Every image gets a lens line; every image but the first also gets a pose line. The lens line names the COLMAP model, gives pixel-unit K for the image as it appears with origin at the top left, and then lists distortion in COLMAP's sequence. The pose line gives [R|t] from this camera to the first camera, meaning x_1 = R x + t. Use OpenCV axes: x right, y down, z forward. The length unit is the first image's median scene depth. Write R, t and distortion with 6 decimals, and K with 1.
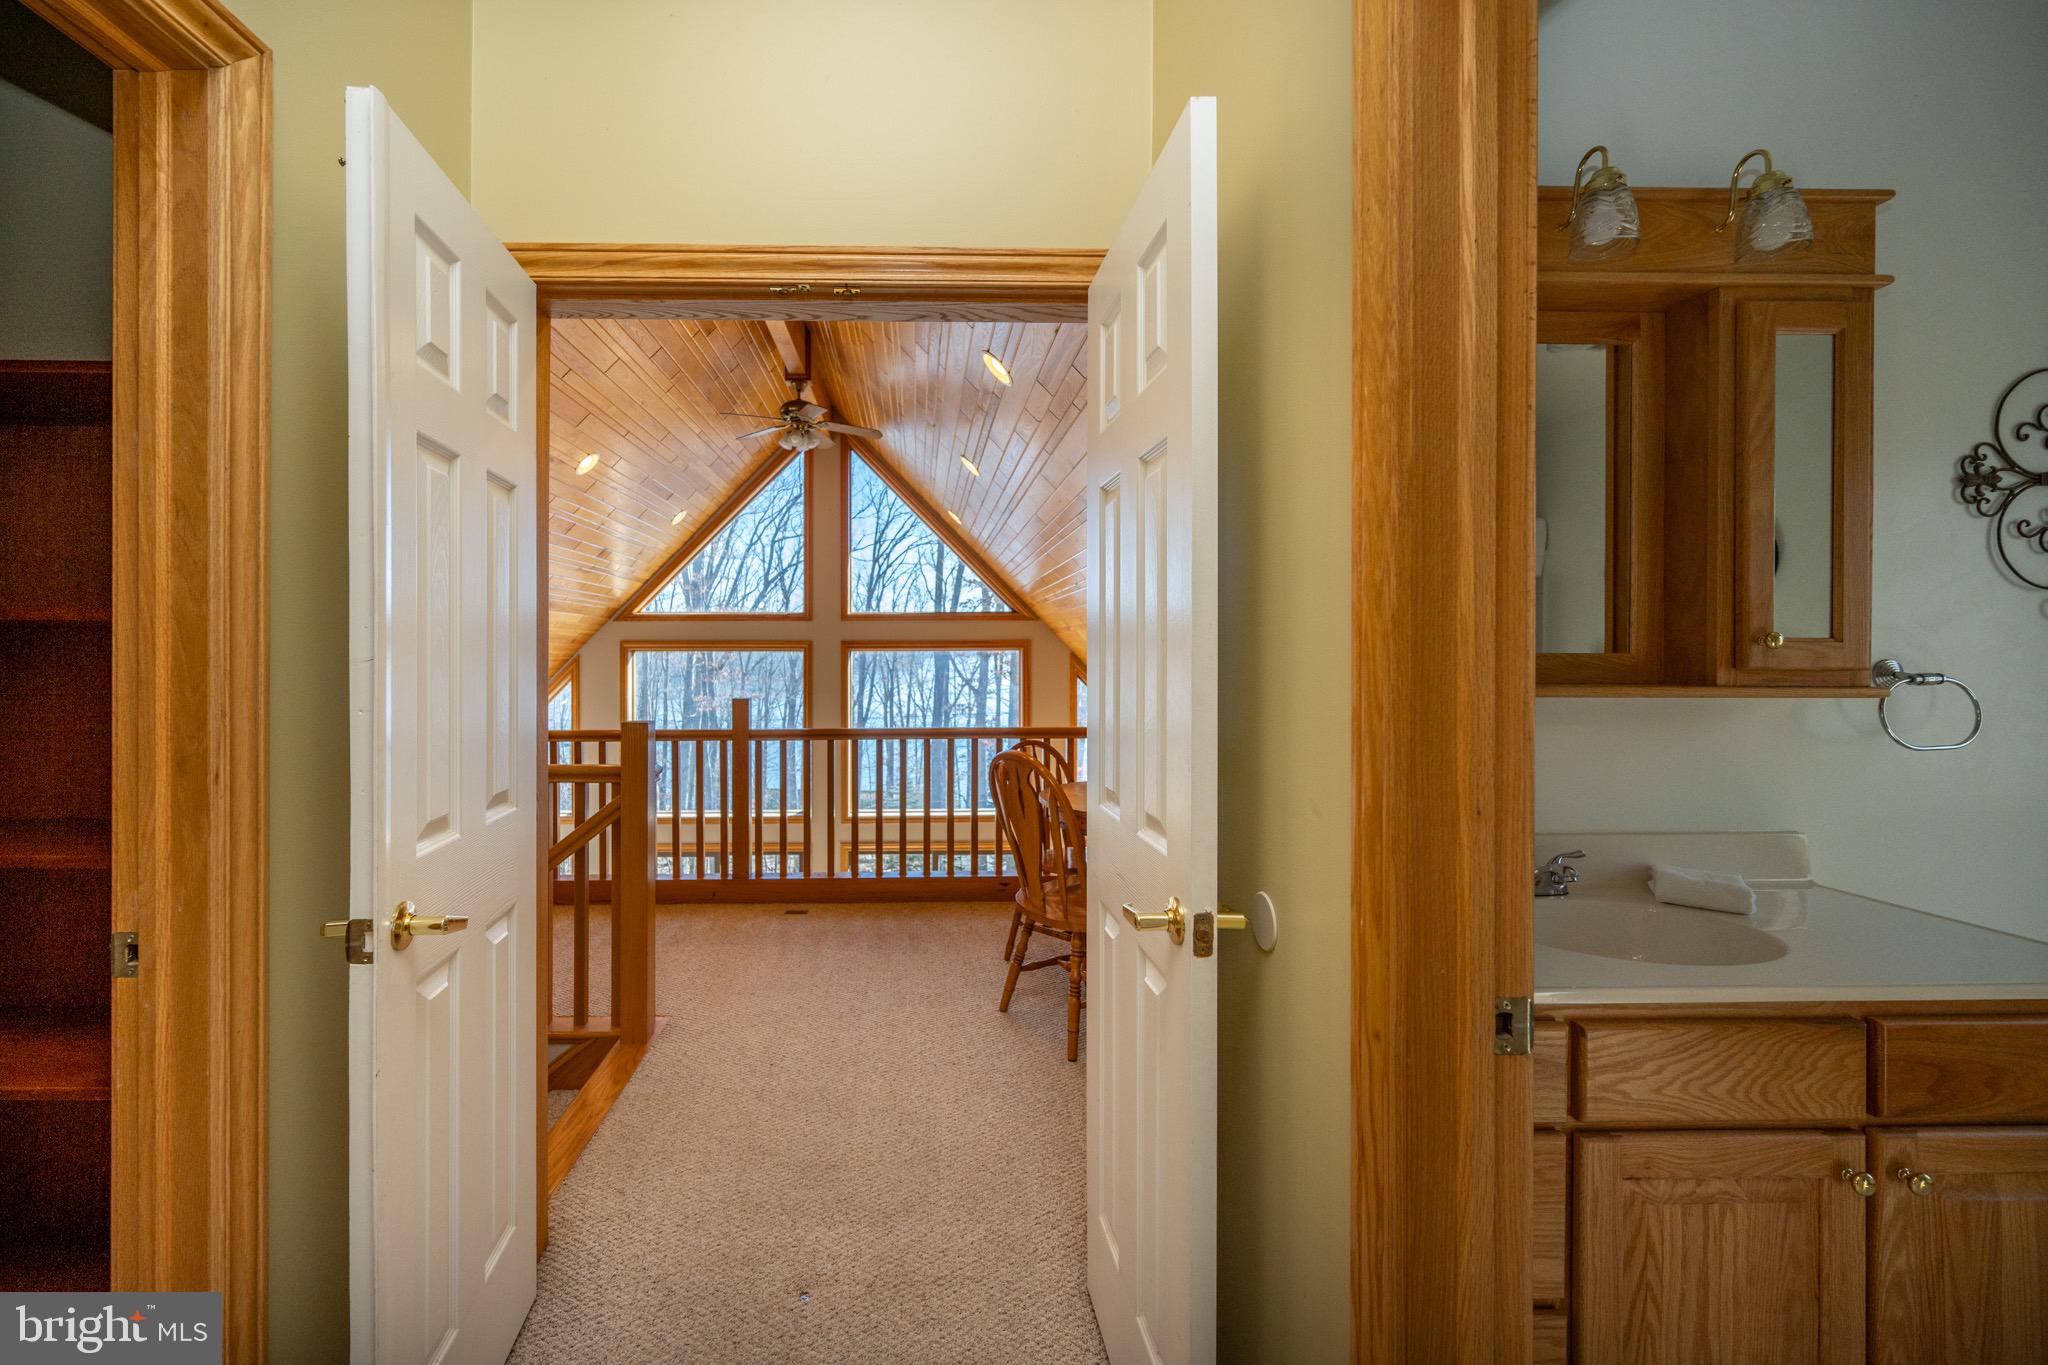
lens RADIAL K [[866.2, 0, 930.6], [0, 866.2, 654.1], [0, 0, 1]] dist [0.000210, 0.000009]
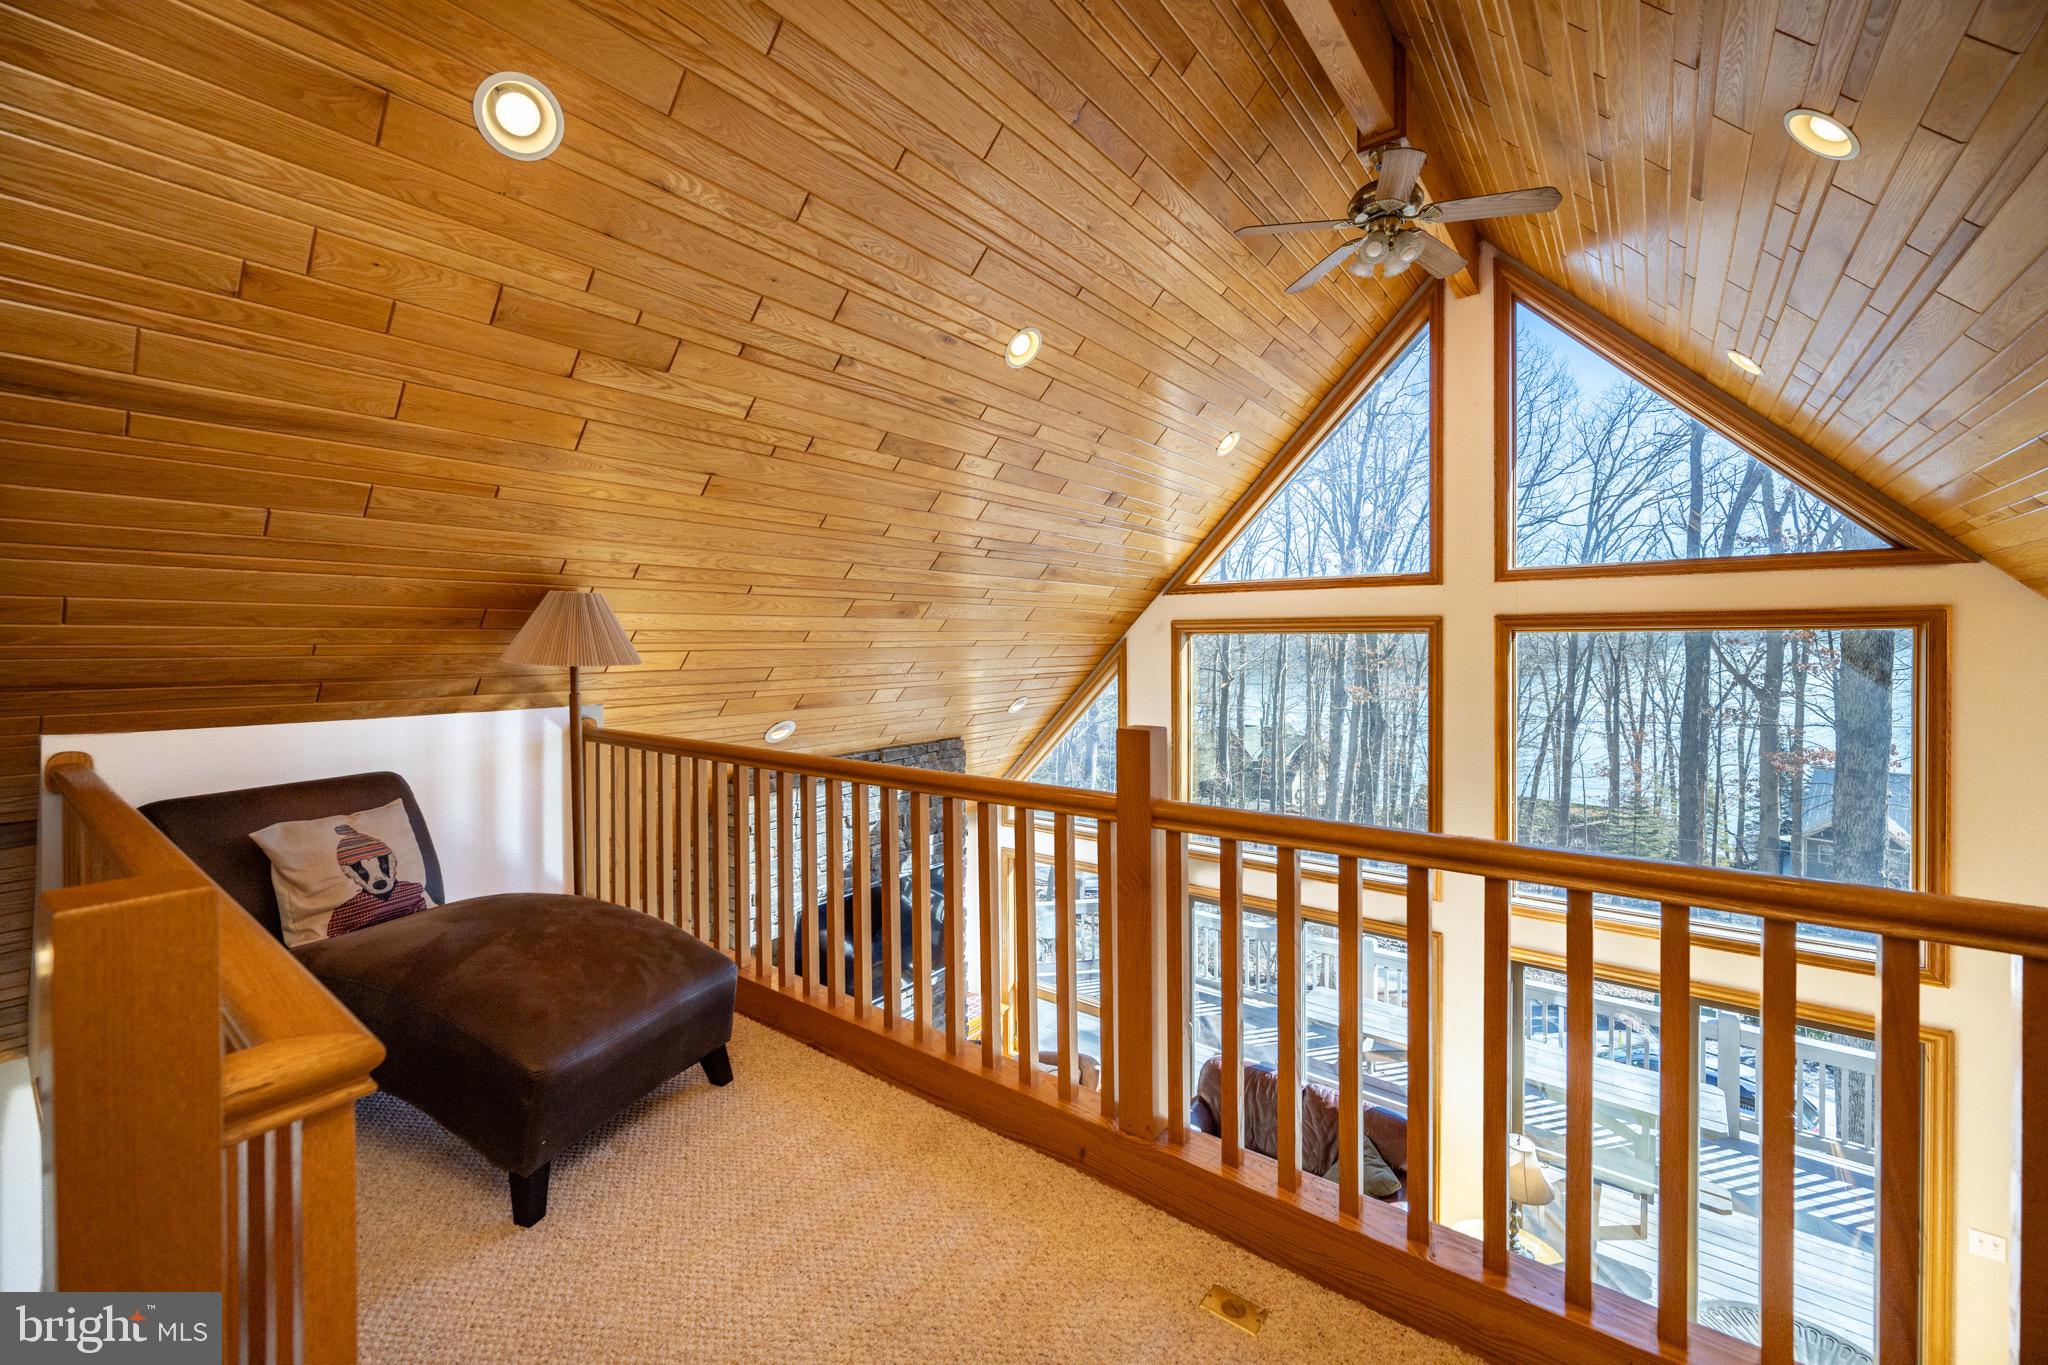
lens RADIAL K [[836.4, 0, 1018.7], [0, 836.4, 647.8], [0, 0, 1]] dist [-0.000968, -0.000466]
pose [[0.785022, 0.002346, -0.619464, -0.000948], [0.002015, 0.999978, 0.006340, 0.003888], [0.619465, -0.006225, 0.785000, 0.322900]]
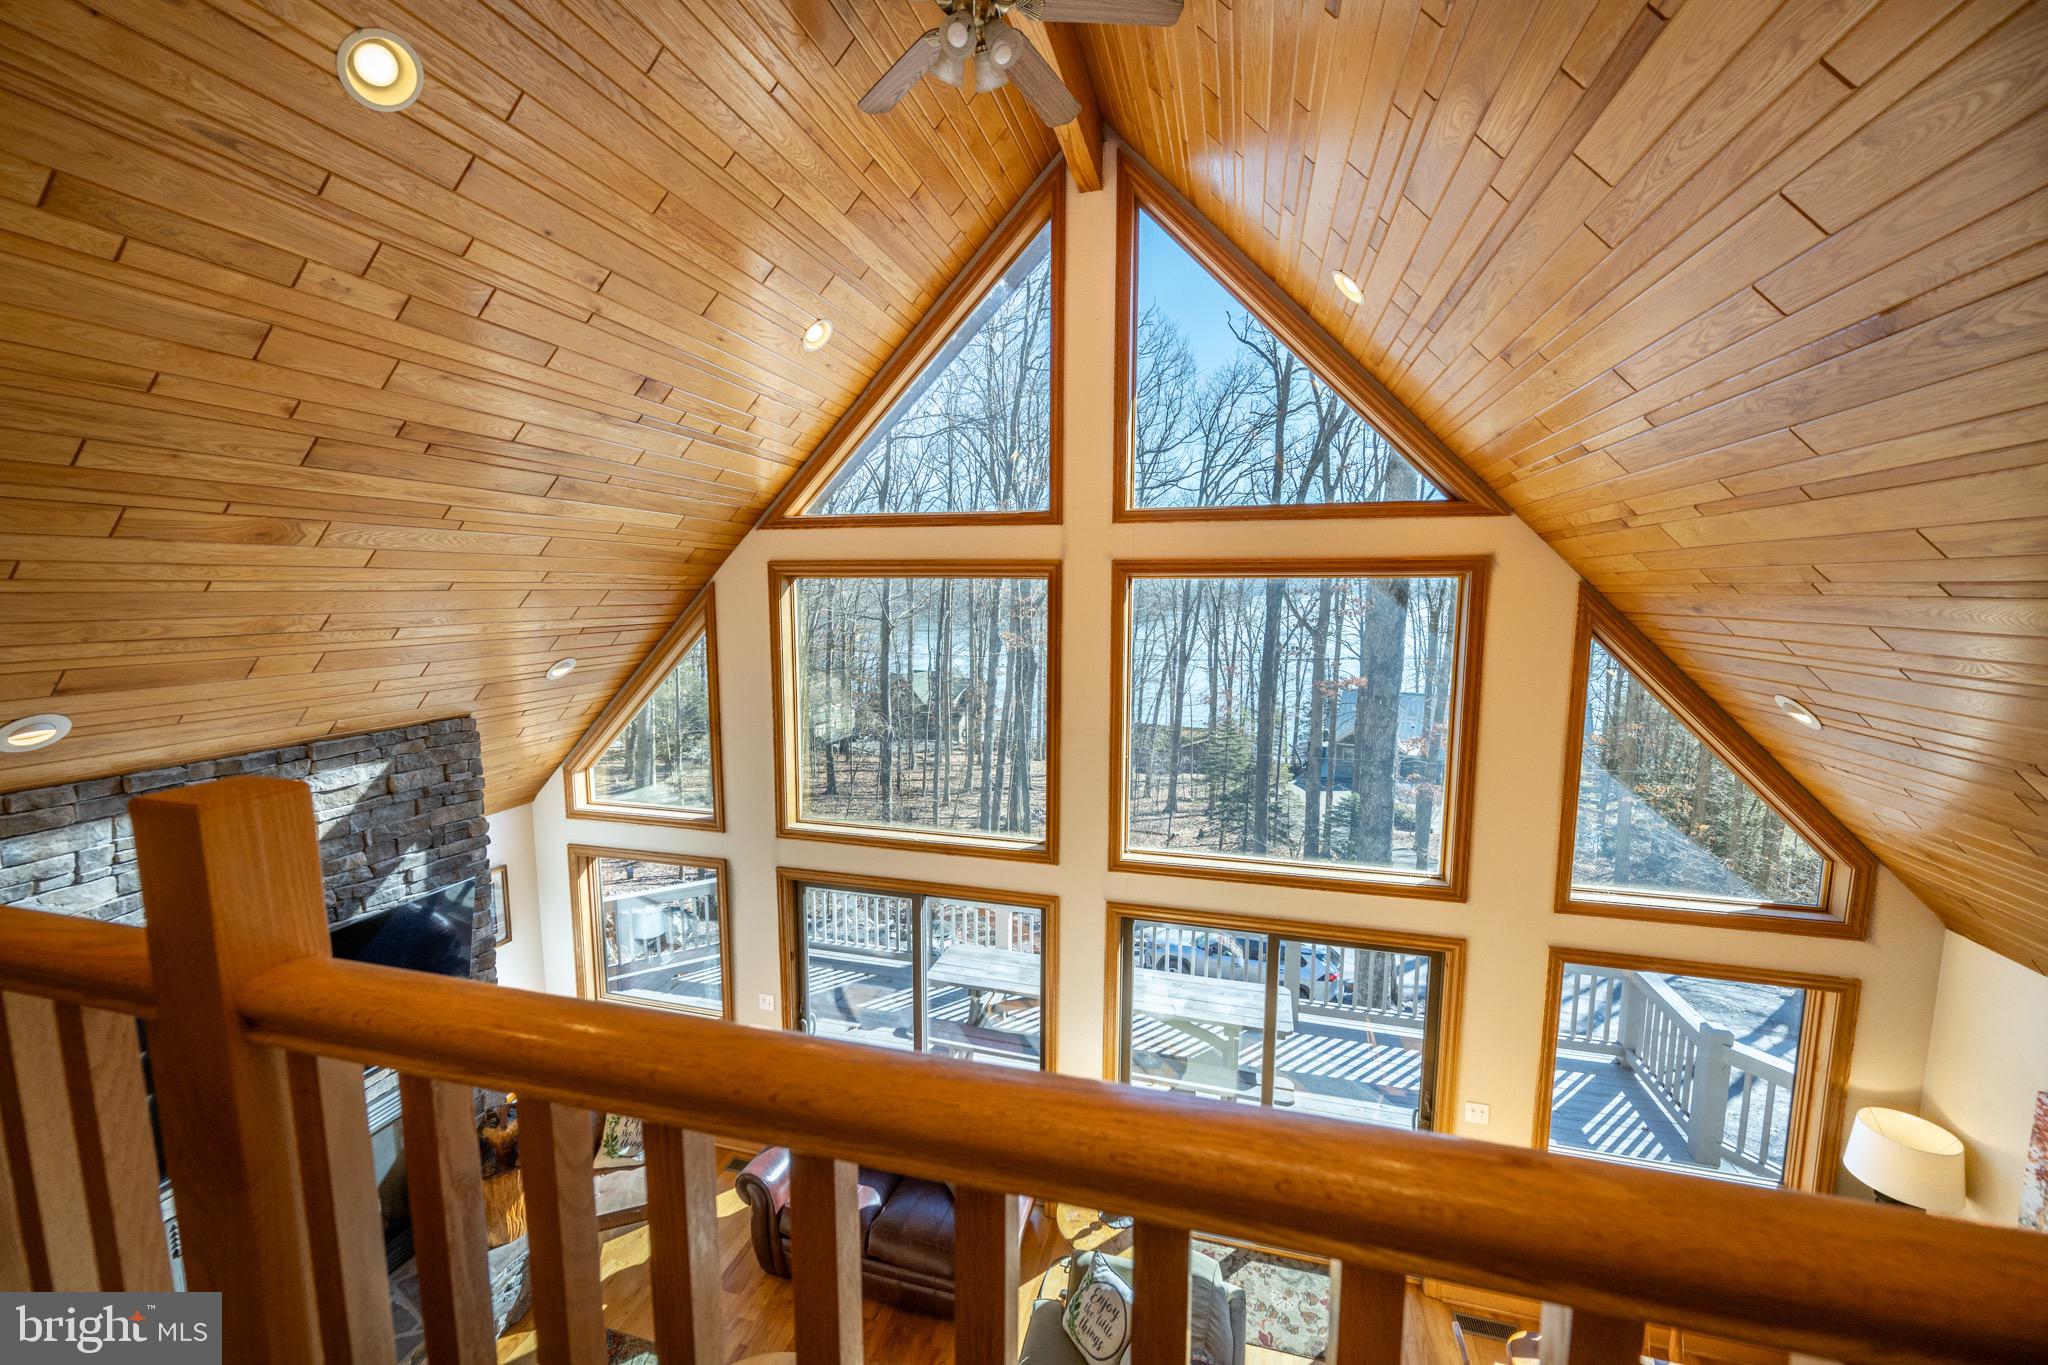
lens RADIAL K [[810.2, 0, 1000.3], [0, 810.2, 674.6], [0, 0, 1]] dist [-0.001840, -0.000172]
pose [[0.953009, 0.033940, -0.301036, -0.011257], [-0.002922, 0.994688, 0.102894, 0.005943], [0.302929, -0.097179, 0.948045, 0.469815]]
